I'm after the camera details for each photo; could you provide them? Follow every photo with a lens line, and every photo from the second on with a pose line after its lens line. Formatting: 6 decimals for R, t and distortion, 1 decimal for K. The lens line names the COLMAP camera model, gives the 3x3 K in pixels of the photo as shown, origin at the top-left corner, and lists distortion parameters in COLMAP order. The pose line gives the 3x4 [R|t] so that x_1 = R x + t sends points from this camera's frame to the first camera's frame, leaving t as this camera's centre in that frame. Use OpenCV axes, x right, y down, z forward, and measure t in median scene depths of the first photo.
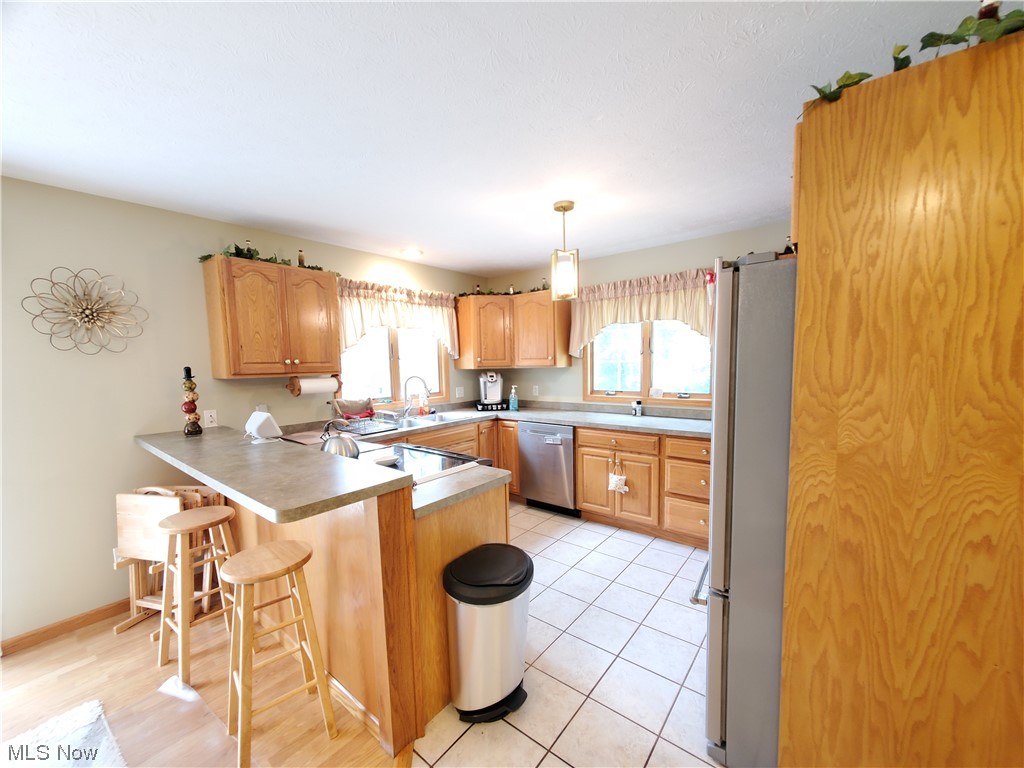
lens RADIAL K [[407.6, 0, 515.8], [0, 407.6, 390.9], [0, 0, 1]] dist [-0.011696, -0.000150]
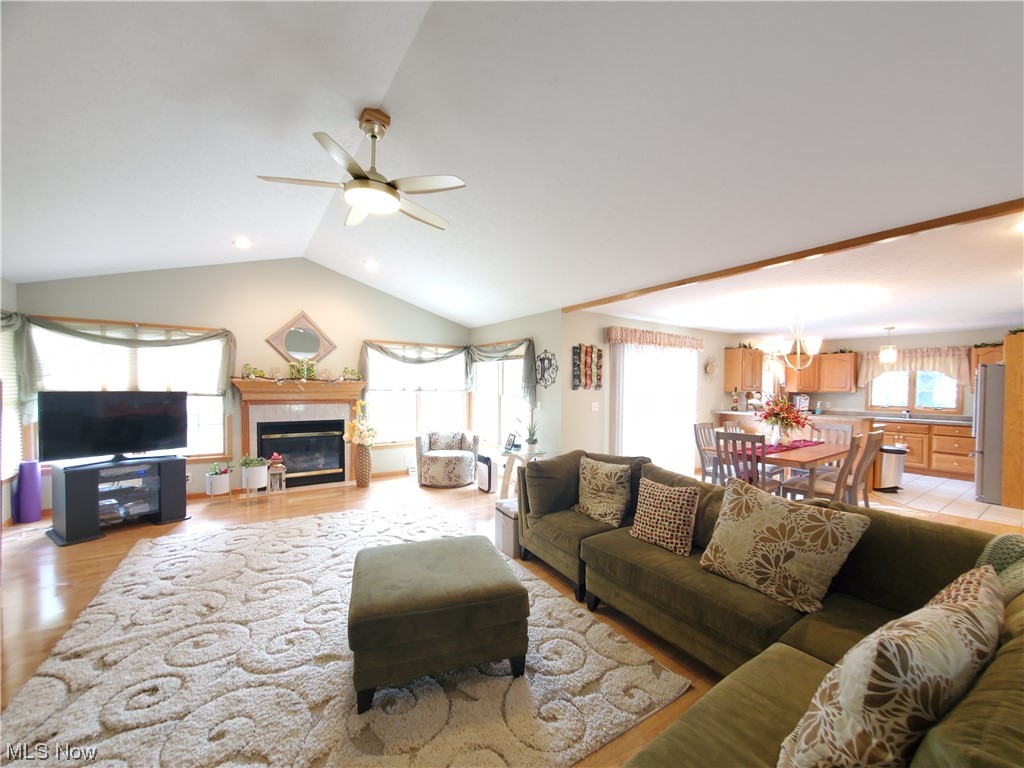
lens RADIAL K [[407.6, 0, 515.8], [0, 407.6, 390.9], [0, 0, 1]] dist [-0.011696, -0.000150]
pose [[0.954418, 0.030644, -0.296896, -1.015727], [-0.049785, 0.997125, -0.057125, 0.147982], [0.294292, 0.069302, 0.953199, -1.548165]]
